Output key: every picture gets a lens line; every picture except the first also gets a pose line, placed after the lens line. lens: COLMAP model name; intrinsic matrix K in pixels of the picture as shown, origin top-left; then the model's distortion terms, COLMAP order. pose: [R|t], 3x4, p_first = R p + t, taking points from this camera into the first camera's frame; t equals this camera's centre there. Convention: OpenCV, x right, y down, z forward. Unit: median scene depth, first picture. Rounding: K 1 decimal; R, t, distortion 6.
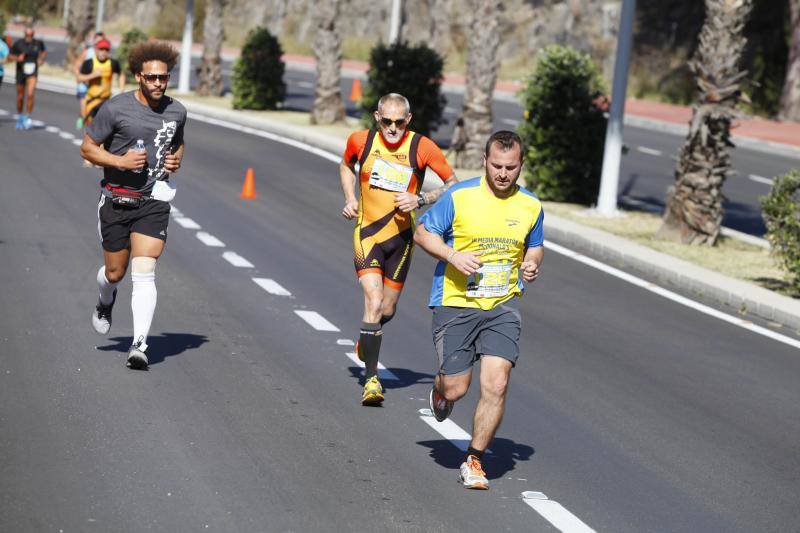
lens RADIAL K [[2023.5, 0, 400.0], [0, 2023.5, 266.5], [0, 0, 1]] dist [0.080196, -0.090730]
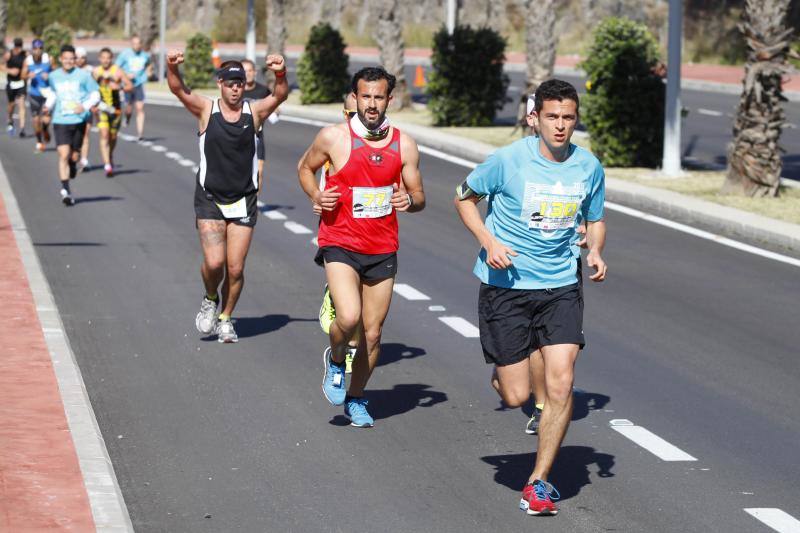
lens RADIAL K [[2170.1, 0, 452.7], [0, 2170.1, 264.8], [0, 0, 1]] dist [0.002128, -0.171863]
pose [[0.996779, -0.079925, -0.006664, -0.005878], [0.079927, 0.996801, 0.000015, 0.009873], [0.006642, -0.000547, 0.999978, -0.103874]]
